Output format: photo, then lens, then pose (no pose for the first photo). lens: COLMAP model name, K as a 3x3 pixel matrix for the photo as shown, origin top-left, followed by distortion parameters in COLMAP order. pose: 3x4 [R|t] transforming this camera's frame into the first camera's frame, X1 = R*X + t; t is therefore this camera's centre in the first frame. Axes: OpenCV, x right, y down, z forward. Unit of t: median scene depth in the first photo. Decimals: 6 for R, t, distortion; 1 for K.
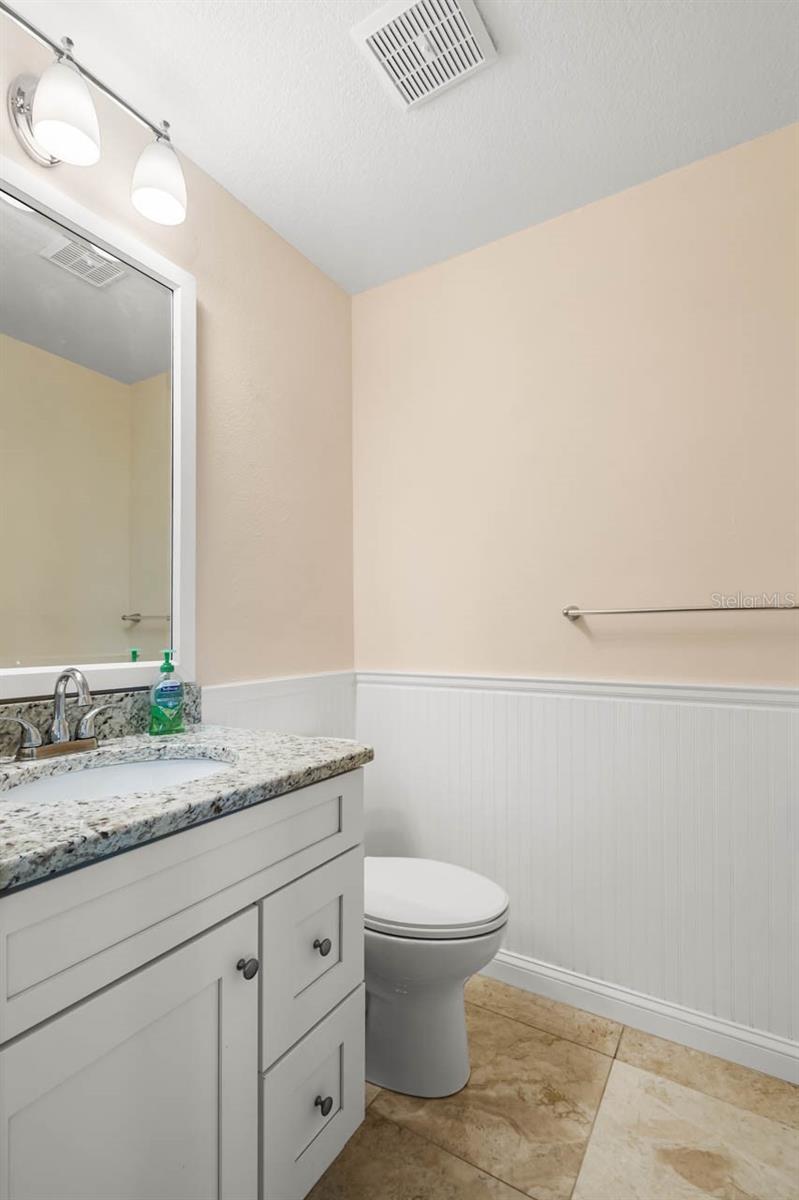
lens RADIAL K [[556.8, 0, 394.1], [0, 556.8, 643.2], [0, 0, 1]] dist [0.000837, -0.000401]
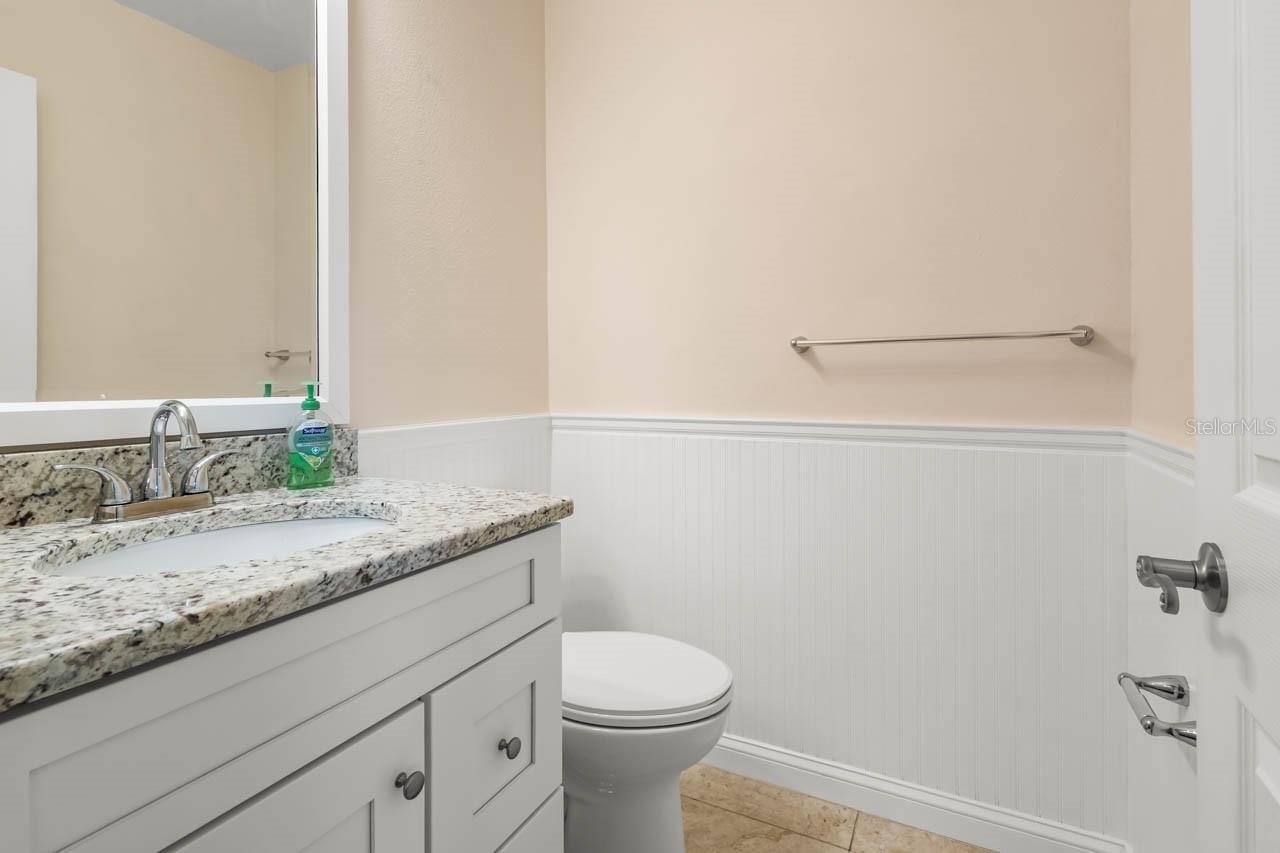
lens RADIAL K [[584.4, 0, 645.1], [0, 584.4, 404.1], [0, 0, 1]] dist [0.002269, -0.002284]
pose [[0.995962, -0.003604, 0.089701, -0.008302], [0.003610, 0.999993, 0.000100, 0.050990], [-0.089700, 0.000224, 0.995969, 0.143402]]
